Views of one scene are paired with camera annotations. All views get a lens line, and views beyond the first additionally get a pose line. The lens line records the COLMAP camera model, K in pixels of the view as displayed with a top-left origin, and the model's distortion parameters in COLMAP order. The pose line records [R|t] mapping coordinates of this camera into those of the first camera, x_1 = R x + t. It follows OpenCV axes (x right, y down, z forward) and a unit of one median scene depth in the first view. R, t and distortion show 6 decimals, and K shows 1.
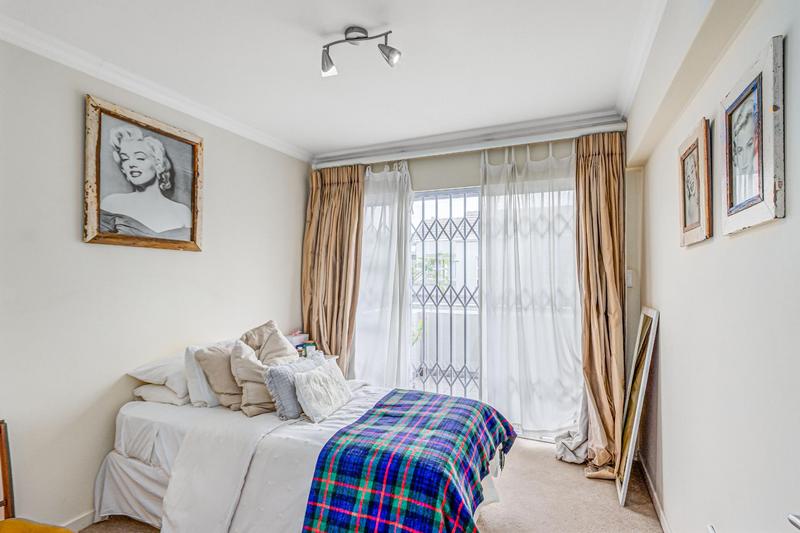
lens RADIAL K [[388.9, 0, 401.9], [0, 388.9, 267.9], [0, 0, 1]] dist [-0.000354, -0.002402]
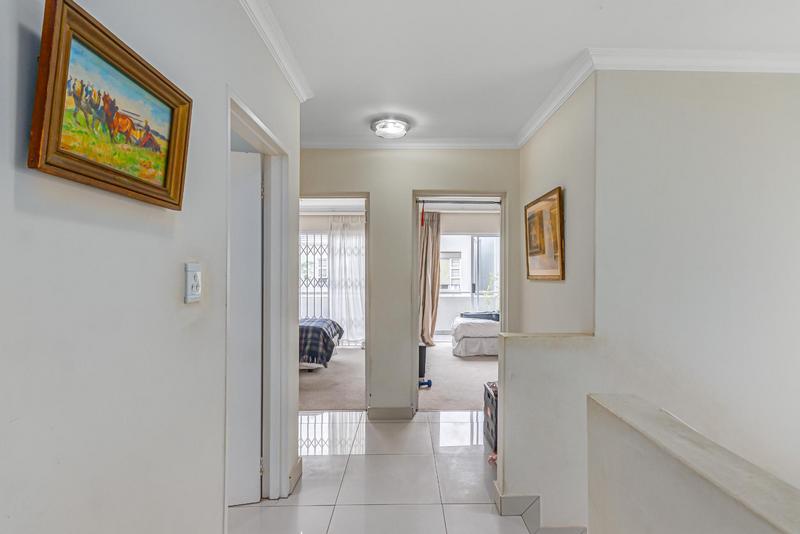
lens RADIAL K [[388.9, 0, 402.3], [0, 388.9, 269.3], [0, 0, 1]] dist [-0.000354, -0.002402]
pose [[0.917871, -0.001918, 0.396873, -0.291989], [-0.000141, 0.999987, 0.005158, -0.010689], [-0.396878, -0.004790, 0.917859, -1.186797]]
